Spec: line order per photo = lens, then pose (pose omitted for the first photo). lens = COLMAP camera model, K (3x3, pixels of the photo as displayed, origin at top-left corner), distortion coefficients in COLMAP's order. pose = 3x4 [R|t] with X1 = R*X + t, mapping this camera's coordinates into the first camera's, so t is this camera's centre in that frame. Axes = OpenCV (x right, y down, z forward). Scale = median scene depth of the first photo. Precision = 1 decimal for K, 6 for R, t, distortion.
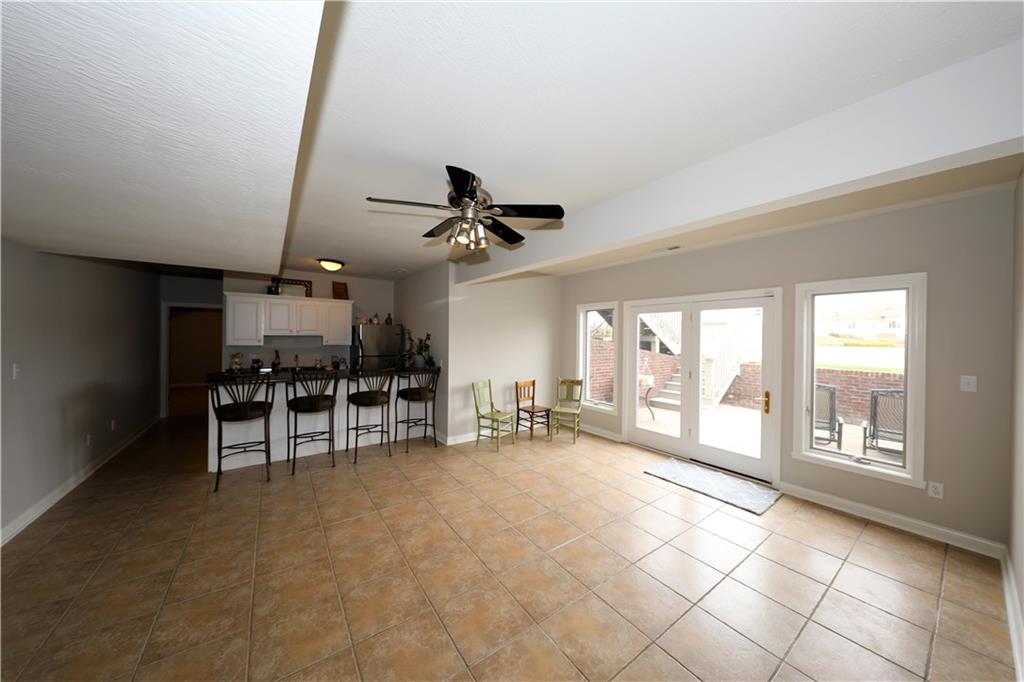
lens RADIAL K [[331.5, 0, 512.2], [0, 331.5, 341.9], [0, 0, 1]] dist [0.000242, -0.000006]
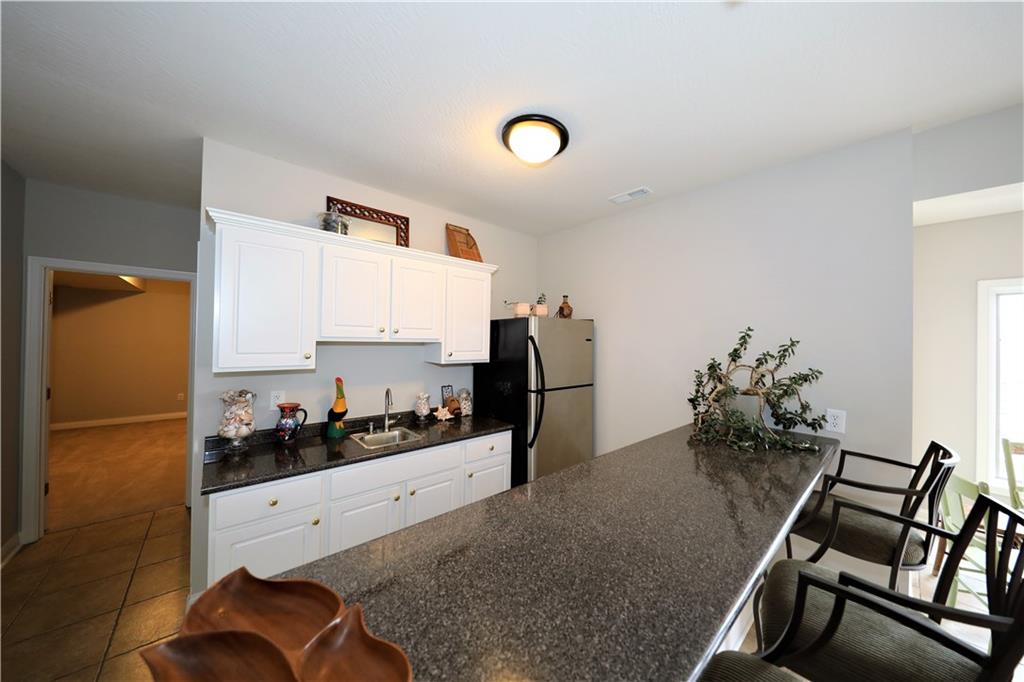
lens RADIAL K [[339.5, 0, 510.2], [0, 339.5, 337.0], [0, 0, 1]] dist [0.000167, 0.000025]
pose [[0.996072, 0.010064, 0.087975, -0.515481], [-0.008964, 0.999877, -0.012890, -0.019305], [-0.088094, 0.012050, 0.996039, 0.550183]]
